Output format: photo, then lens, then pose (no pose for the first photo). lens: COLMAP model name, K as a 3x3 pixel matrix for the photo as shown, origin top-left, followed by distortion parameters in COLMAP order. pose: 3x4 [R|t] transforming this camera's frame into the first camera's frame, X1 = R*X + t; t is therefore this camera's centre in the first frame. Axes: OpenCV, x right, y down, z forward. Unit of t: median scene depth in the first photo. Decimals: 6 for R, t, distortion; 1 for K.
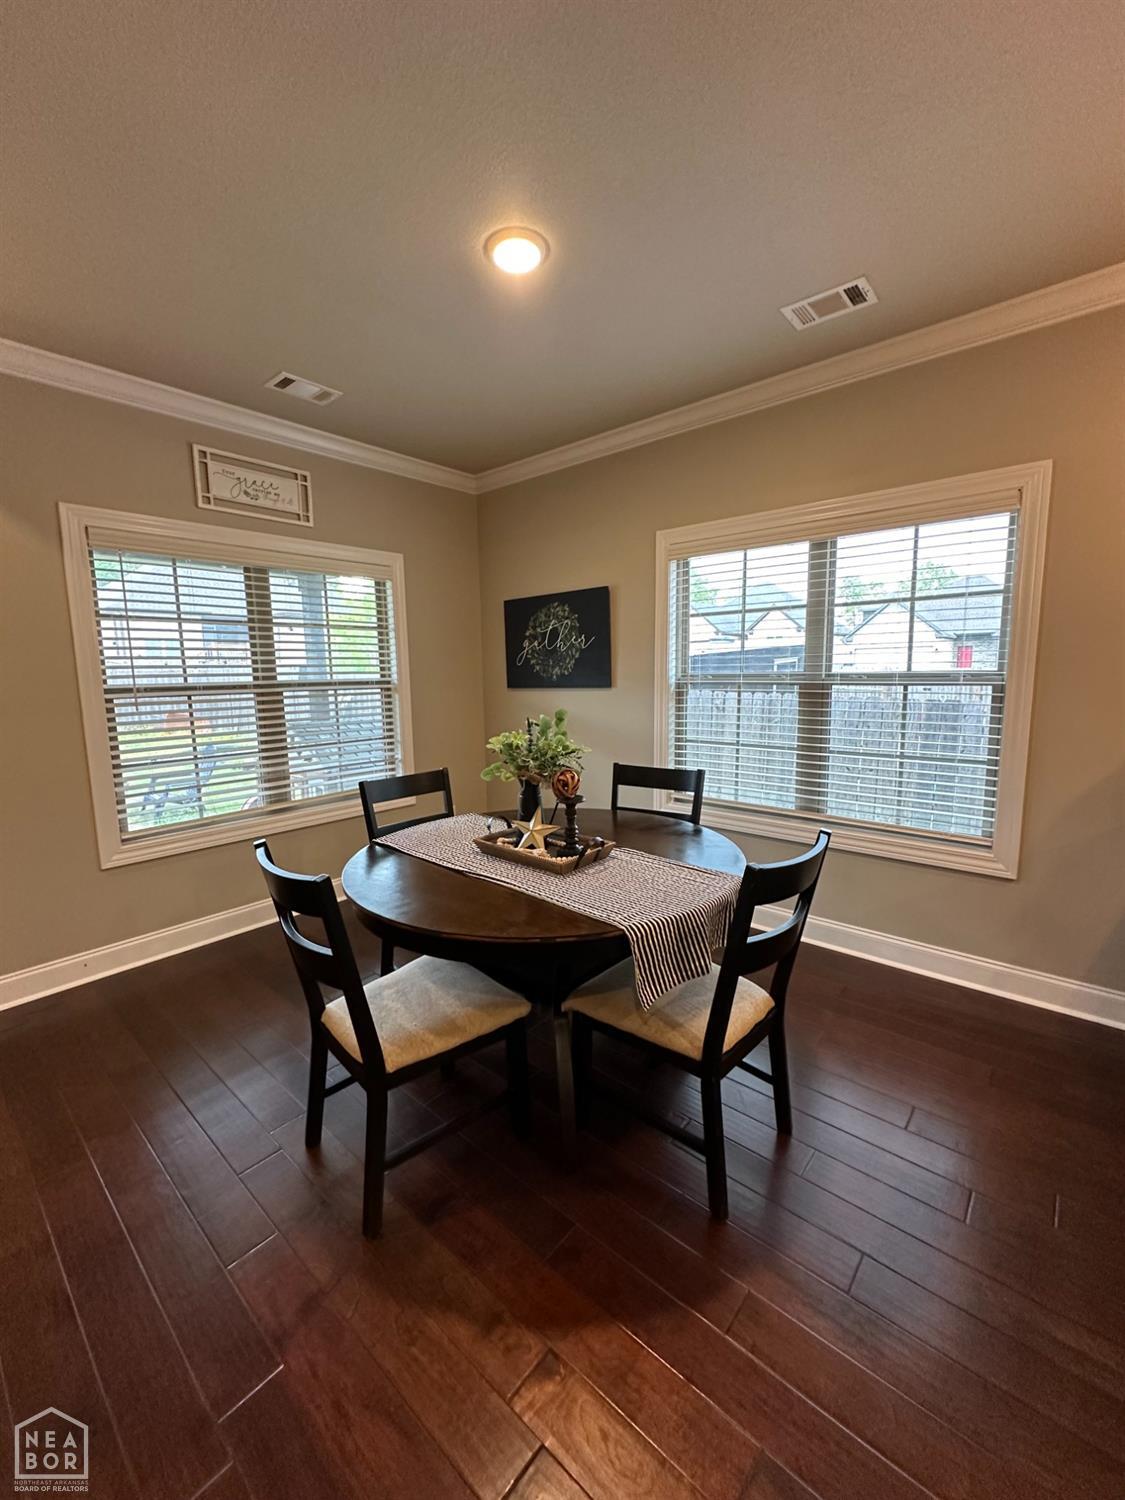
lens RADIAL K [[599.8, 0, 546.8], [0, 599.8, 754.8], [0, 0, 1]] dist [-0.001400, 0.000283]
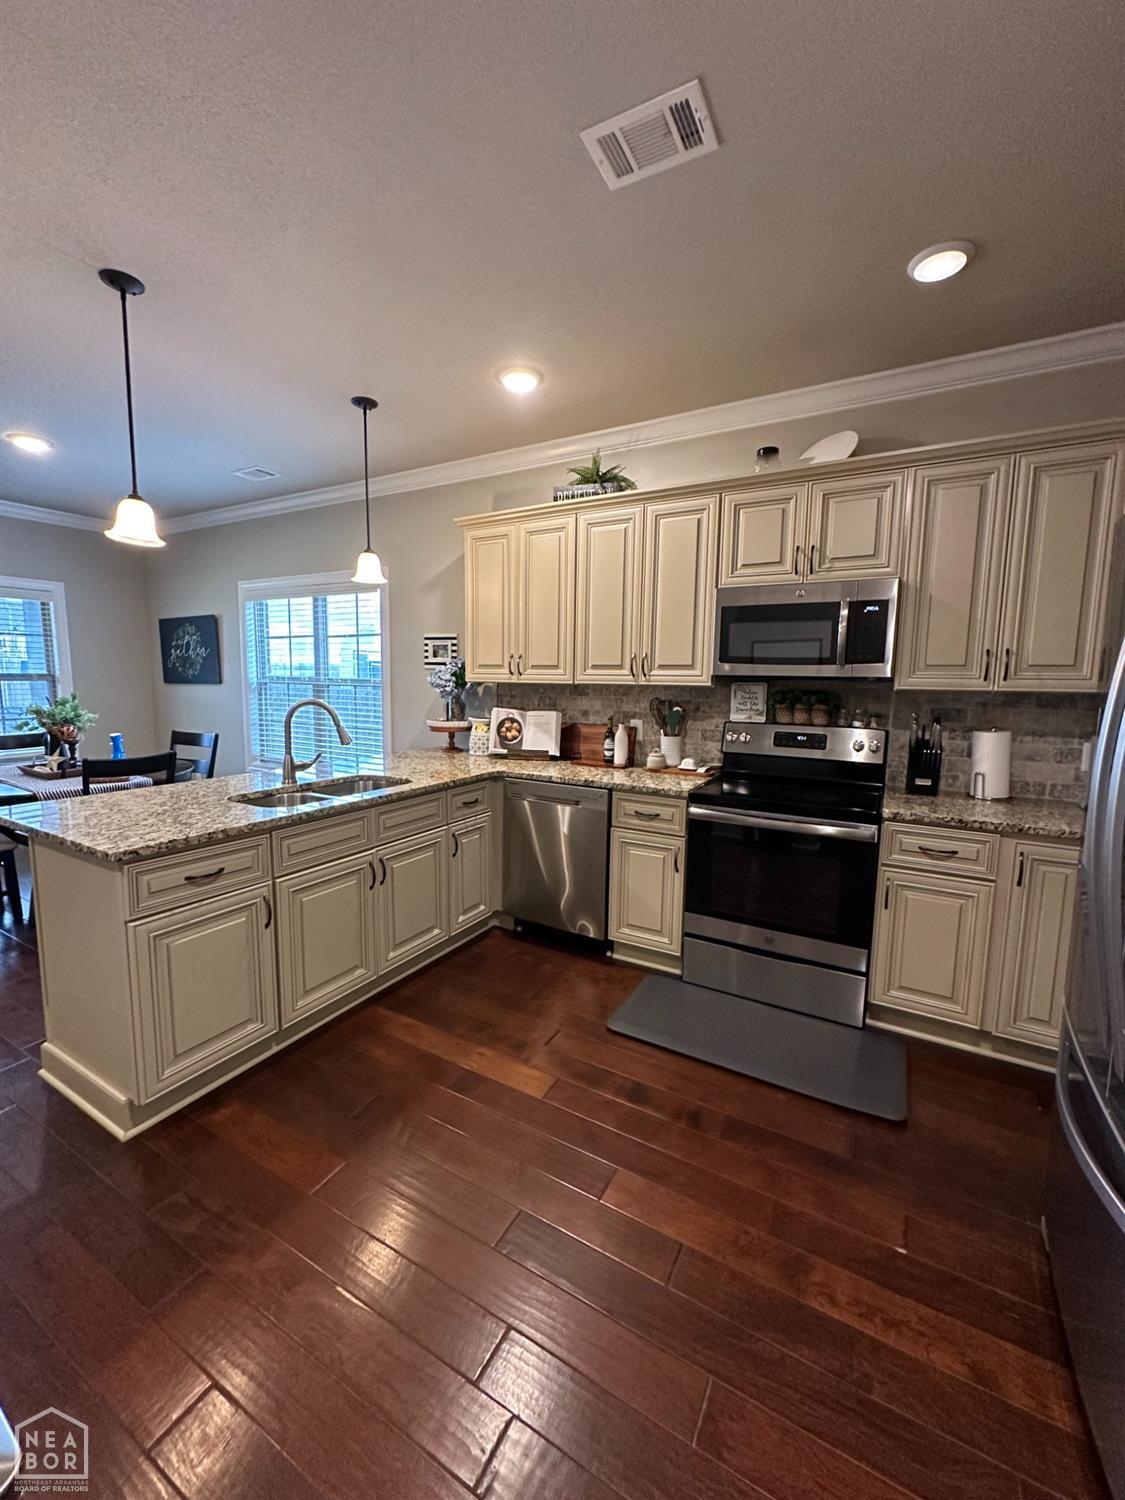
lens RADIAL K [[599.8, 0, 573.7], [0, 599.8, 745.4], [0, 0, 1]] dist [-0.001400, 0.000283]
pose [[0.978154, 0.007424, 0.207751, 0.623253], [-0.001336, 0.999566, -0.029426, 0.075519], [-0.207879, 0.028506, 0.977739, -0.574290]]
